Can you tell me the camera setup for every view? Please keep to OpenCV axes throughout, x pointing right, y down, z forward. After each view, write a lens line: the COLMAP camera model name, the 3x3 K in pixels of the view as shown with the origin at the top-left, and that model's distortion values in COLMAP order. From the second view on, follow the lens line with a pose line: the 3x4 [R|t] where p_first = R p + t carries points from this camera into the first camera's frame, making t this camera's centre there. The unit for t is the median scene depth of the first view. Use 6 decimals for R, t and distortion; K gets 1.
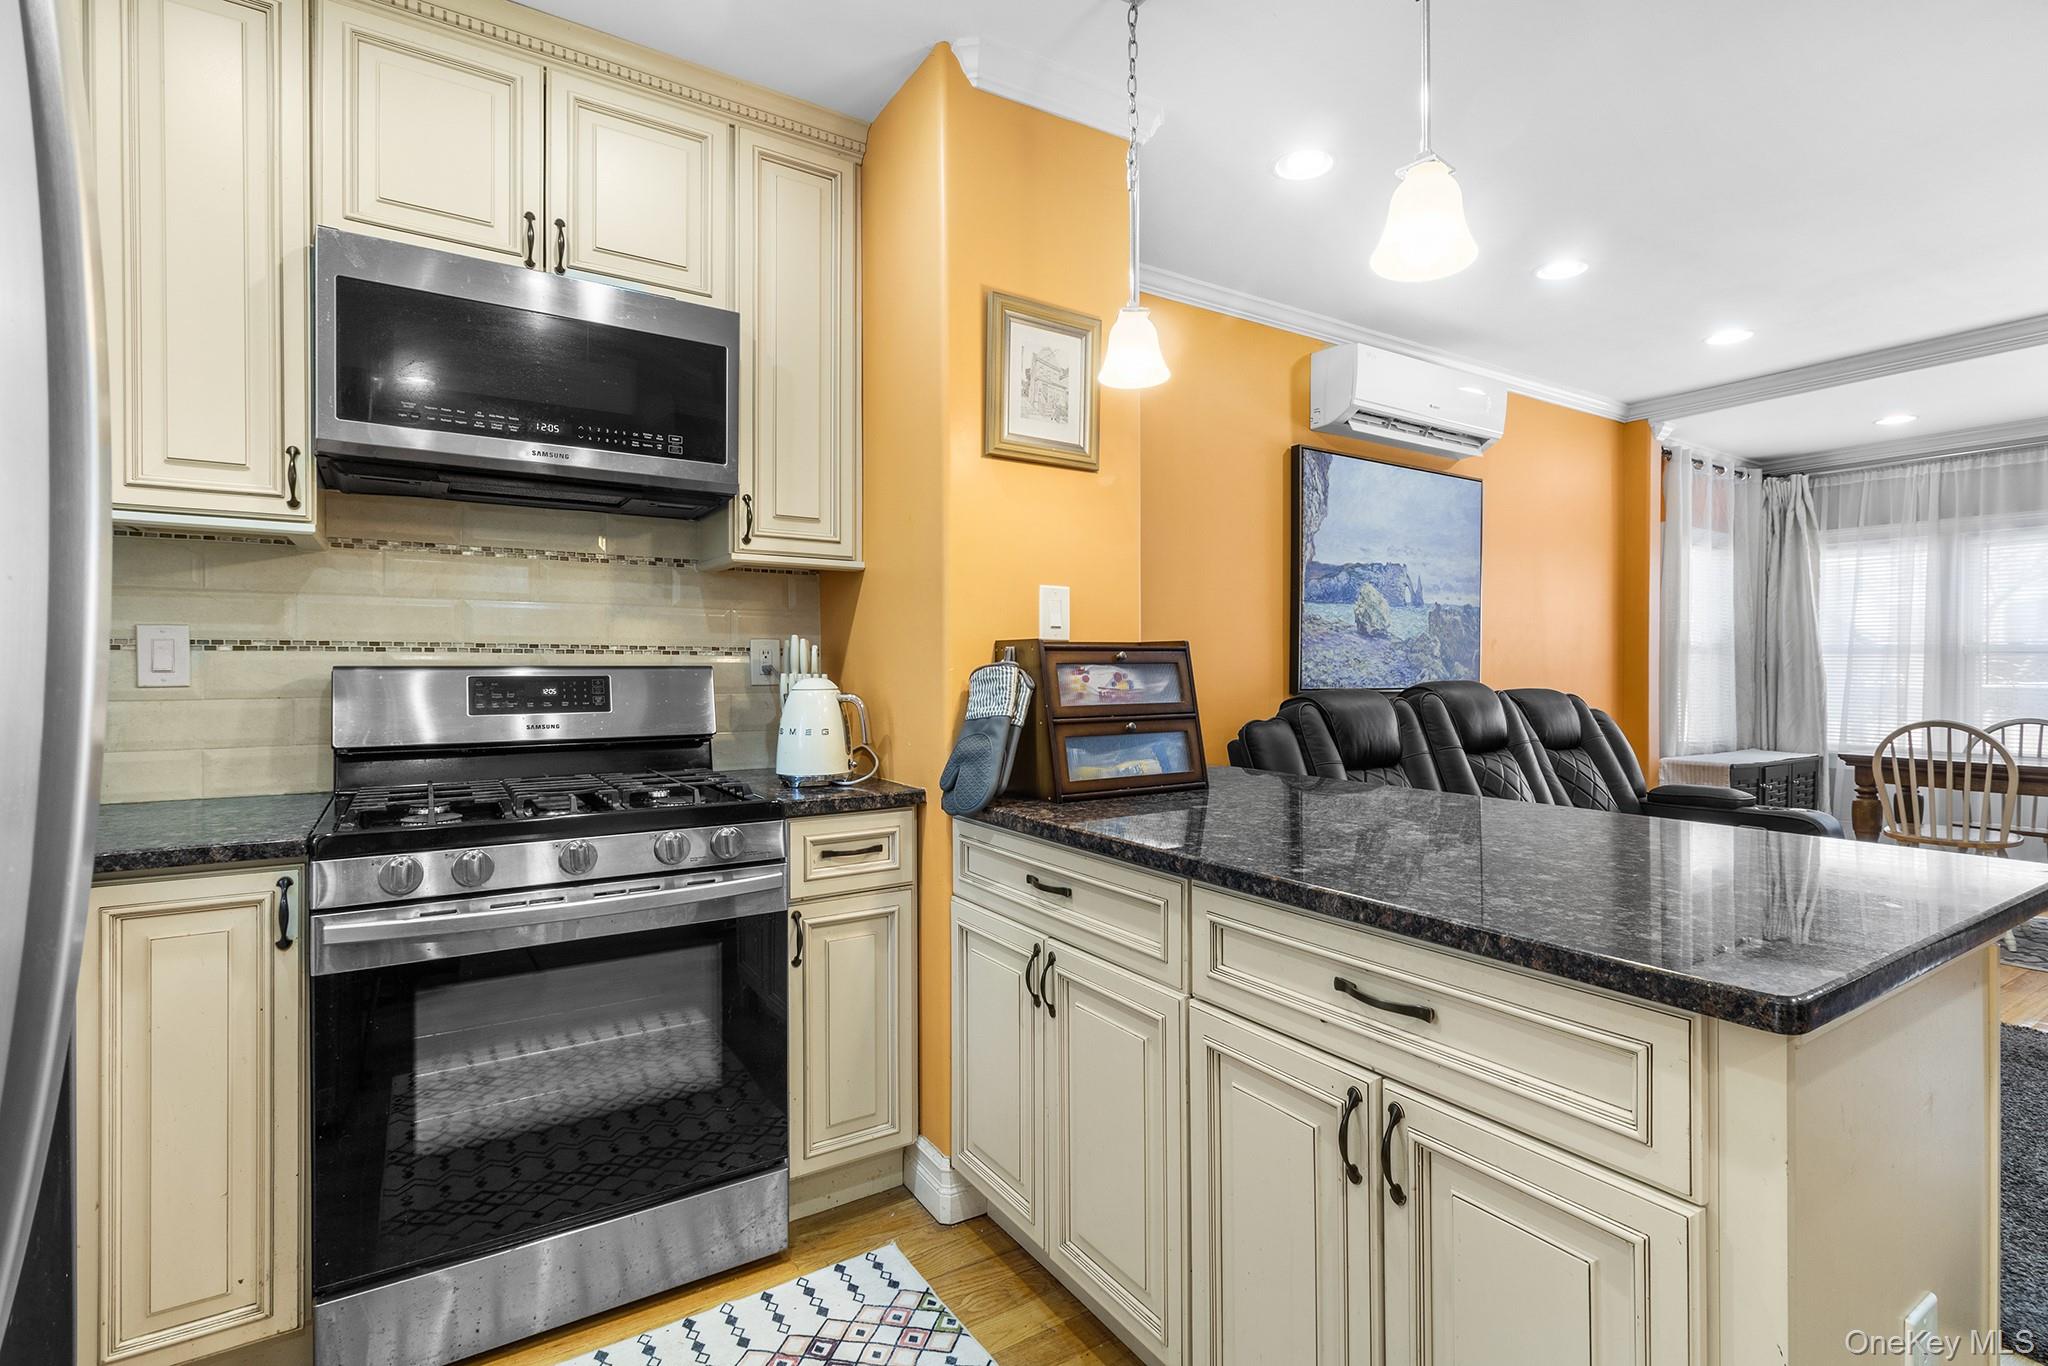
lens RADIAL K [[964.3, 0, 1045.0], [0, 964.3, 675.2], [0, 0, 1]] dist [0.002457, -0.001649]
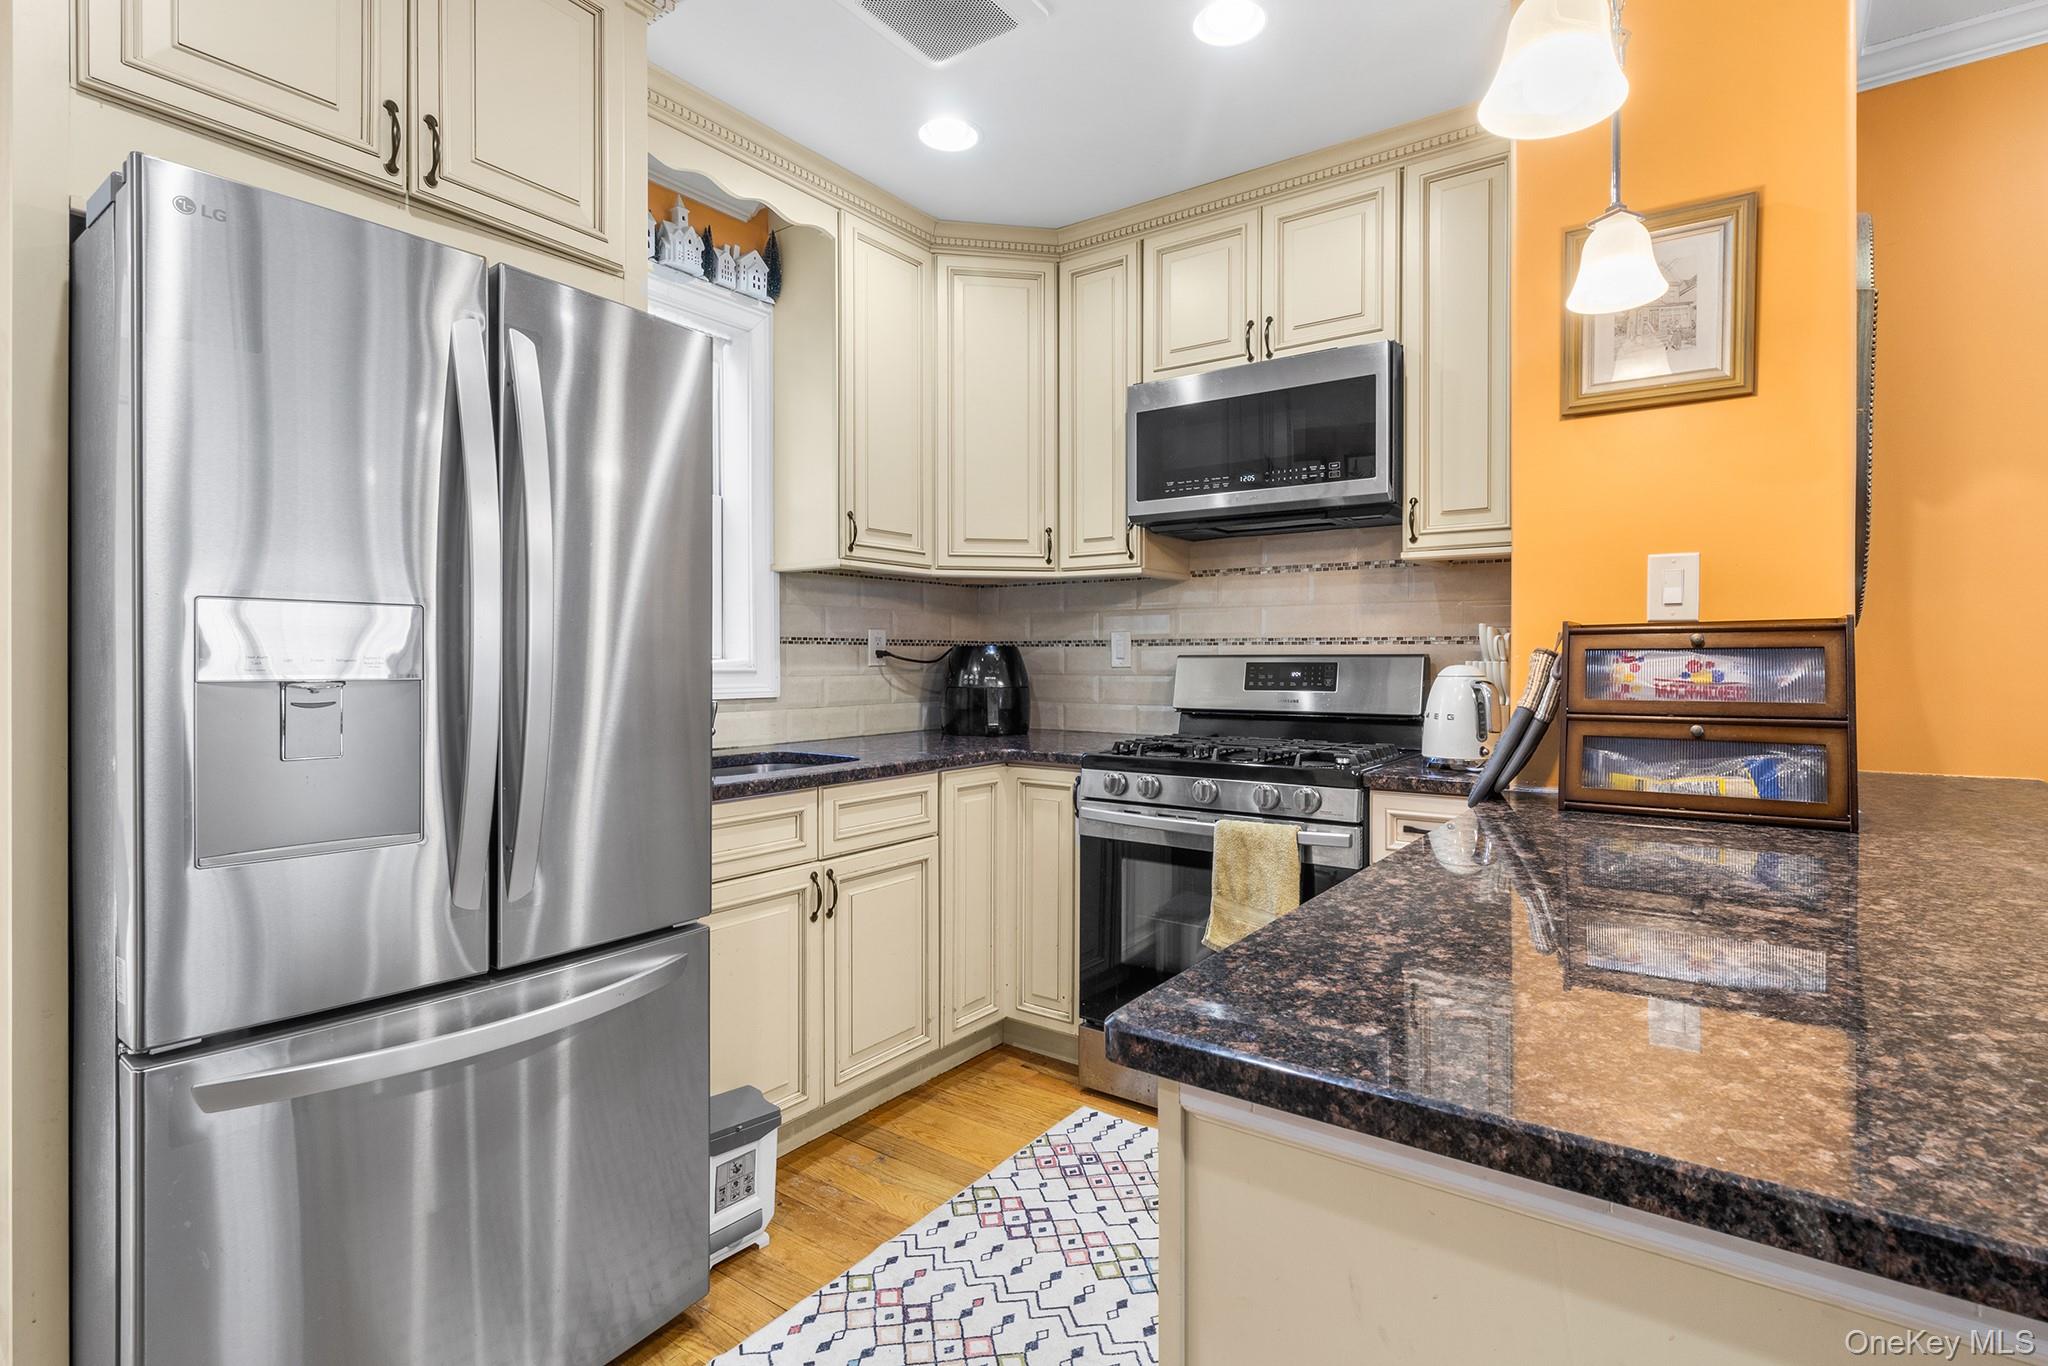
lens RADIAL K [[964.3, 0, 1055.0], [0, 964.3, 664.5], [0, 0, 1]] dist [0.002457, -0.001649]
pose [[0.370470, 0.005643, -0.928827, 0.319149], [-0.006196, 0.999974, 0.003604, 0.000576], [0.928824, 0.004420, 0.370495, 0.123594]]
